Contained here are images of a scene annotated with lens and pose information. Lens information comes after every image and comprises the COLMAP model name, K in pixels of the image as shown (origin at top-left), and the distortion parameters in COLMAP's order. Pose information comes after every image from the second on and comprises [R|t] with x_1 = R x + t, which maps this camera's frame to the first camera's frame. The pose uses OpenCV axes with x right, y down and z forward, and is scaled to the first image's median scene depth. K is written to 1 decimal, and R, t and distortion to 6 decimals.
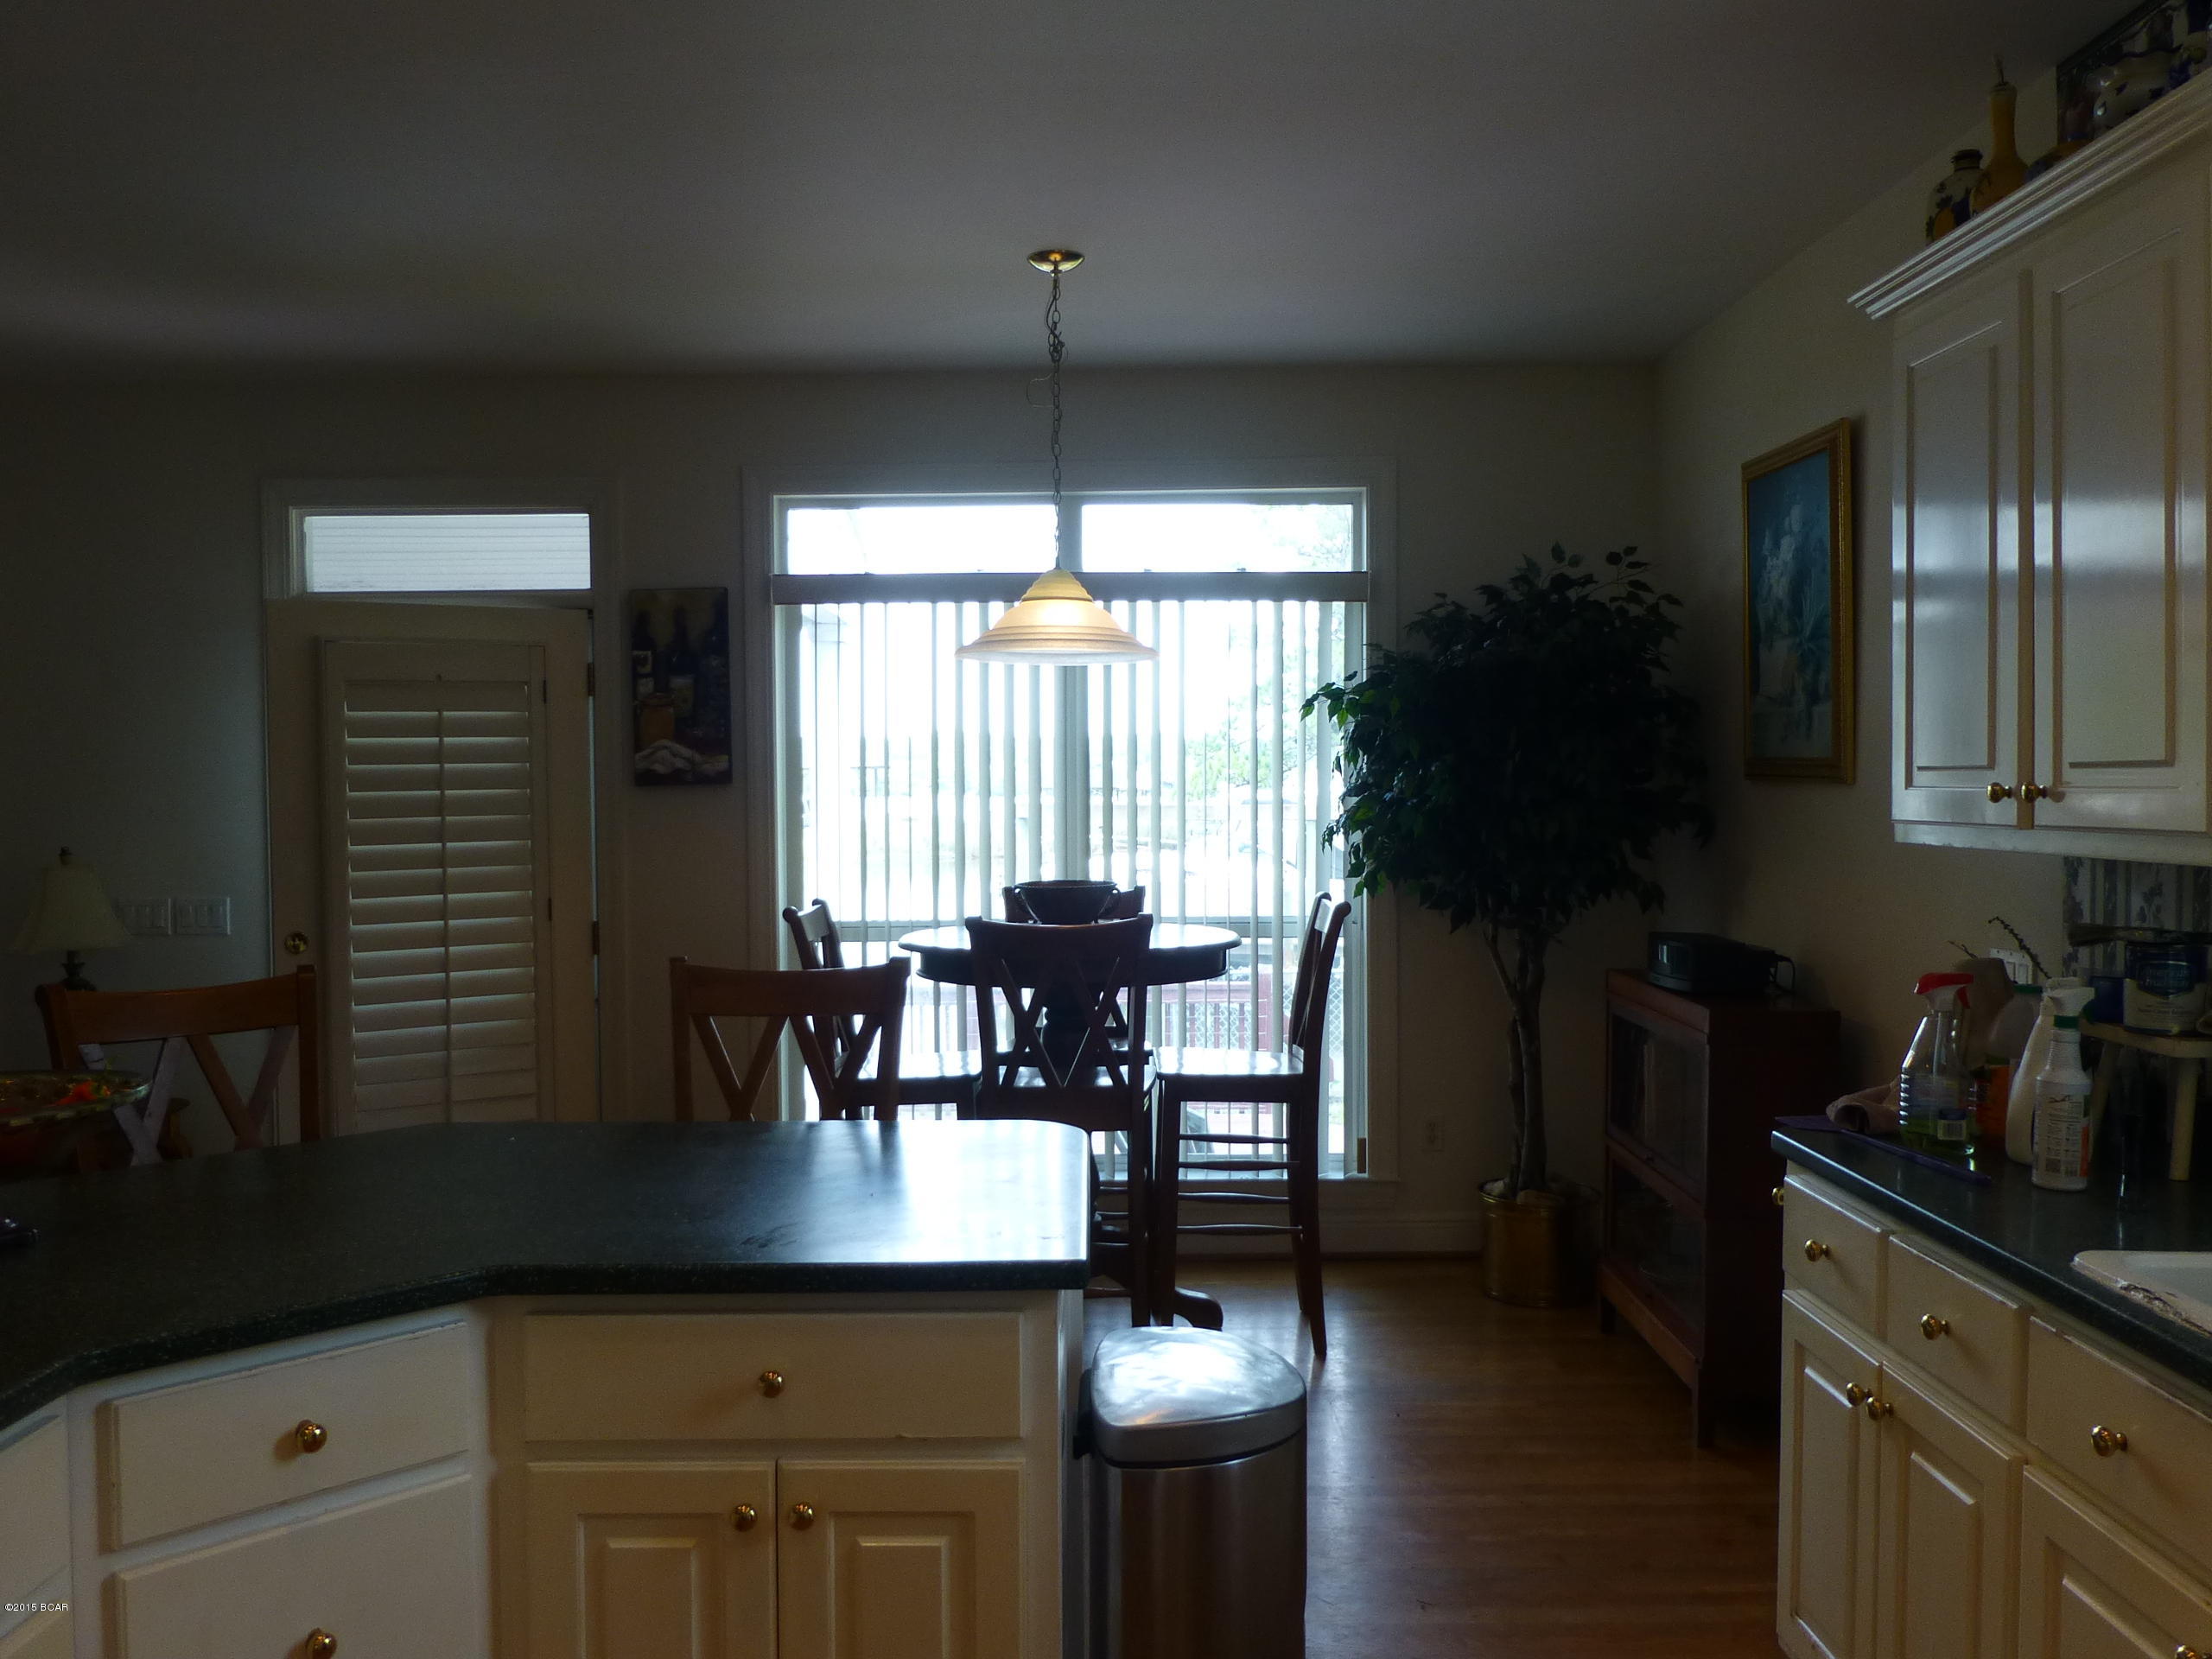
lens RADIAL K [[1628.8, 0, 1106.0], [0, 1628.8, 829.5], [0, 0, 1]] dist [-0.018590, 0.025222]
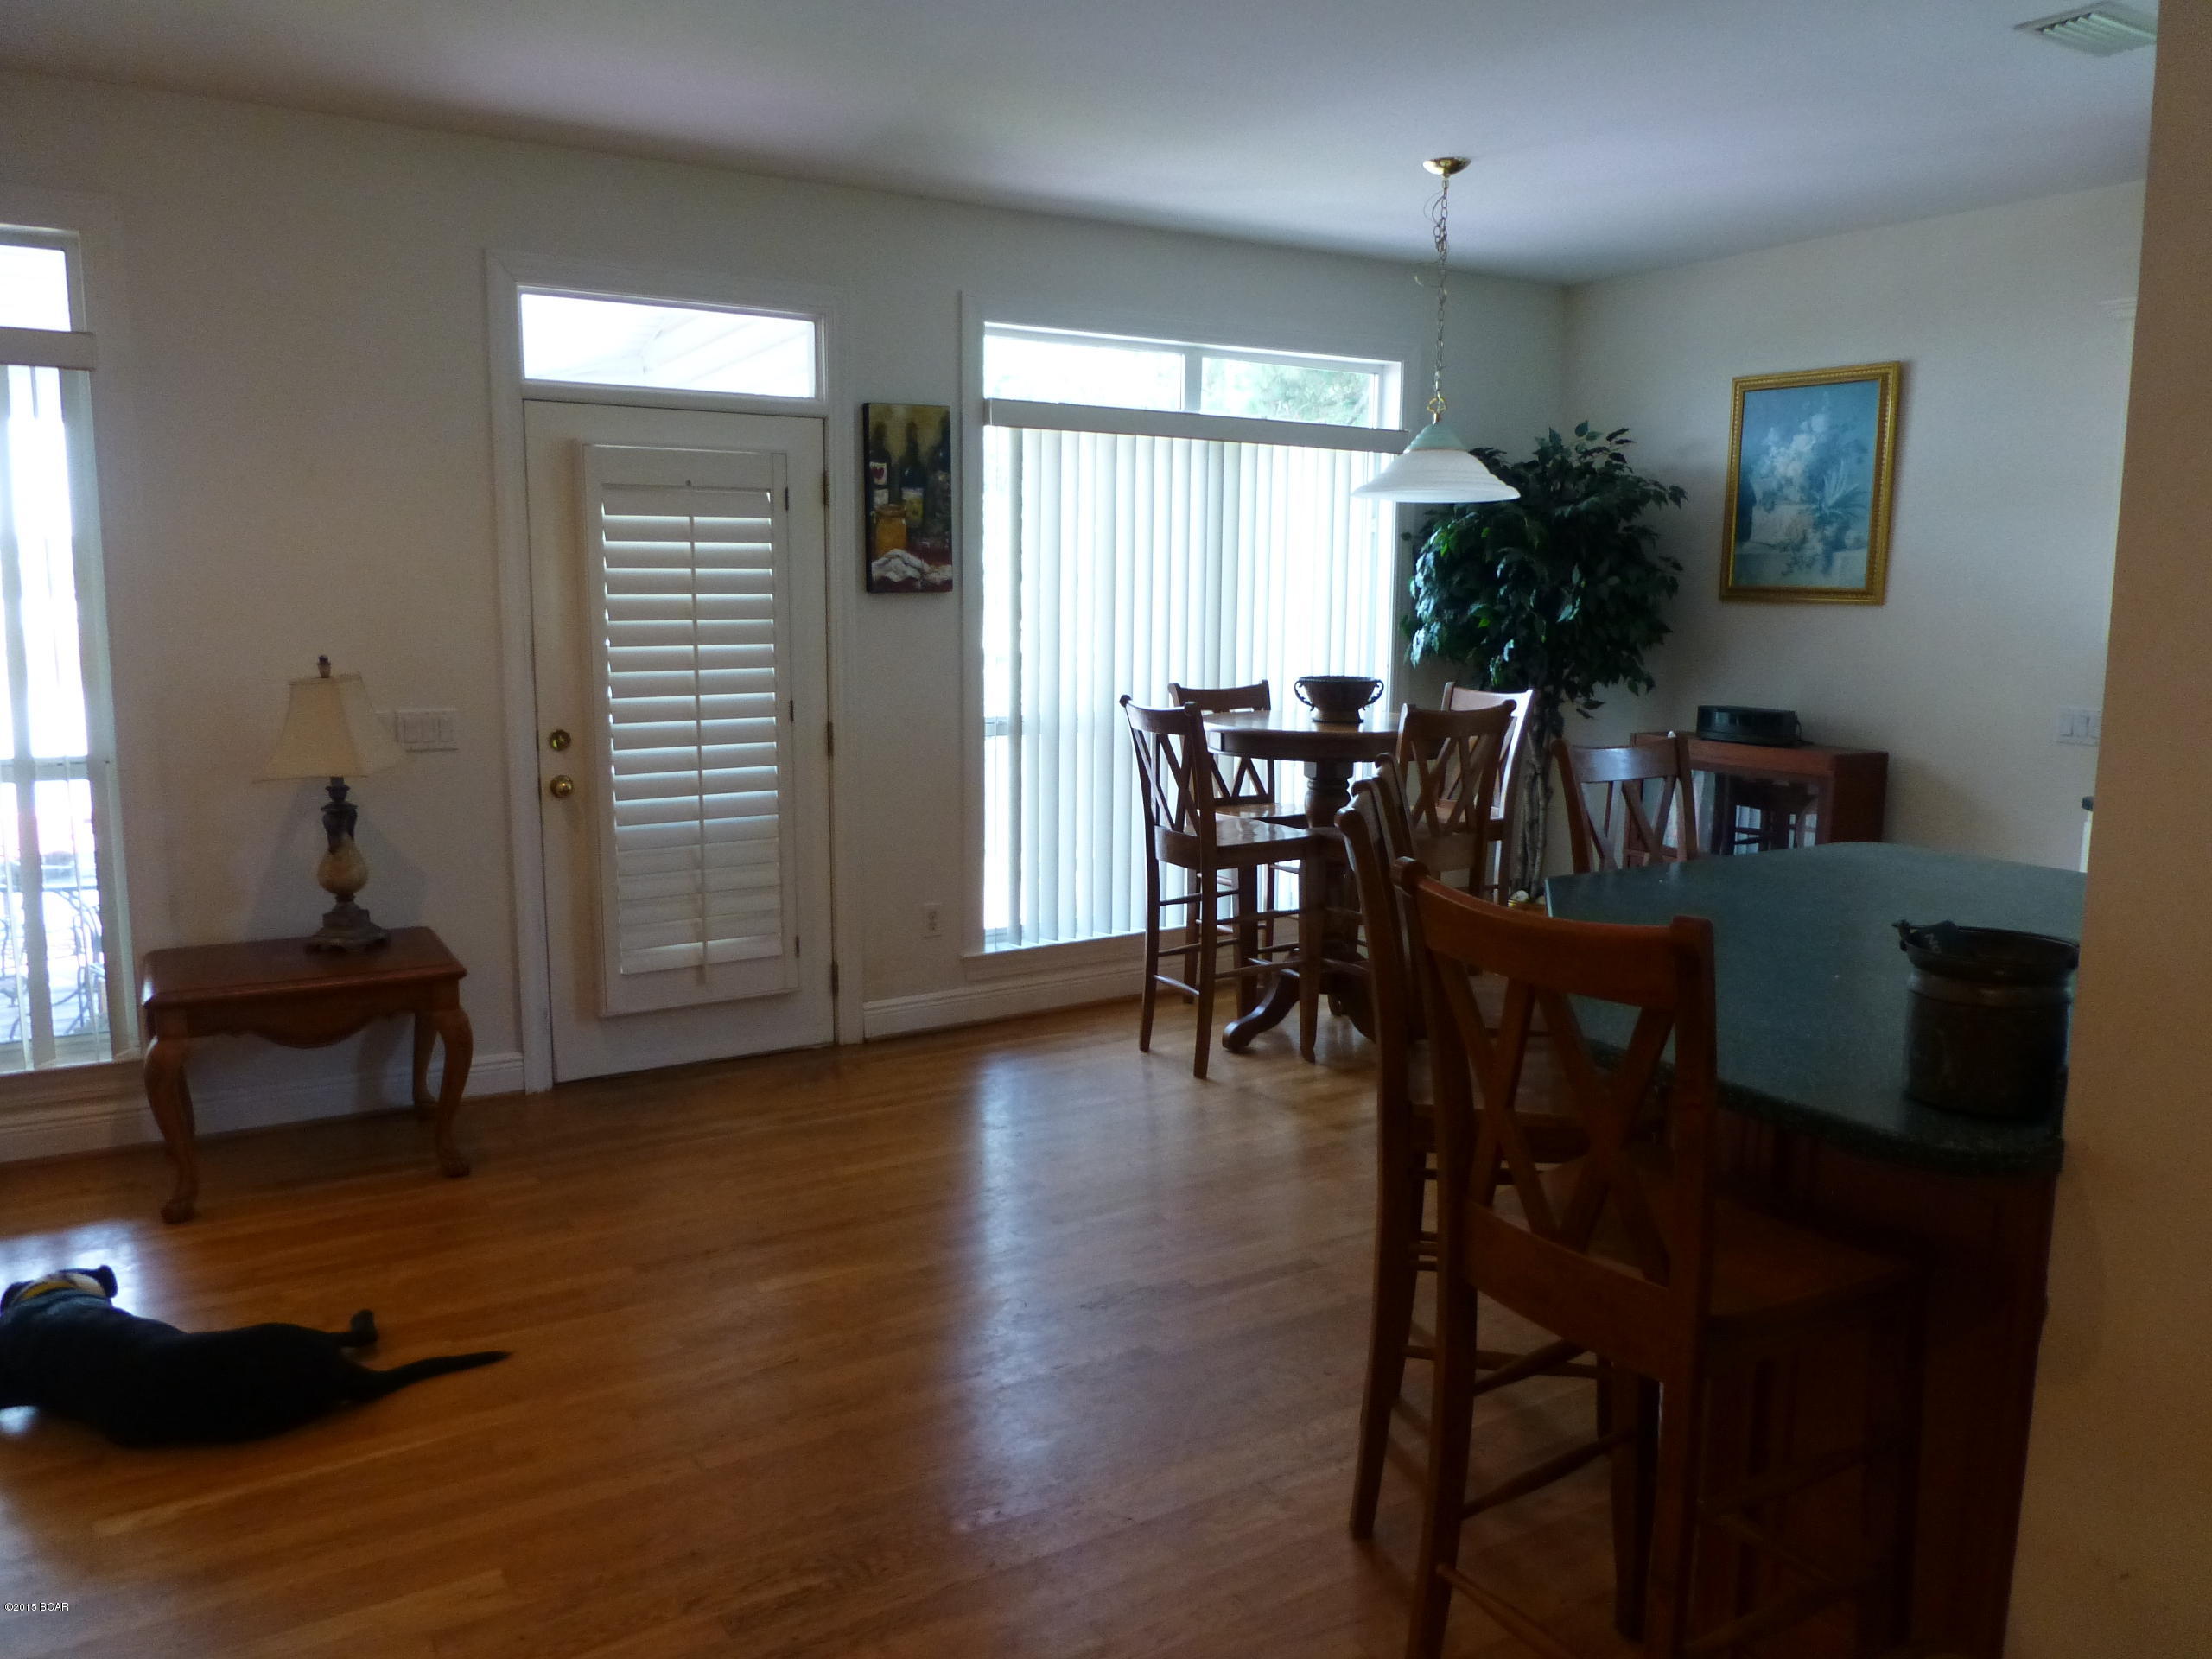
lens RADIAL K [[1628.8, 0, 1106.0], [0, 1628.8, 829.5], [0, 0, 1]] dist [-0.018590, 0.025222]
pose [[0.858983, -0.062302, 0.508199, -0.704397], [0.002173, 0.993004, 0.118063, 0.001170], [-0.511999, -0.100310, 0.853109, 0.008210]]
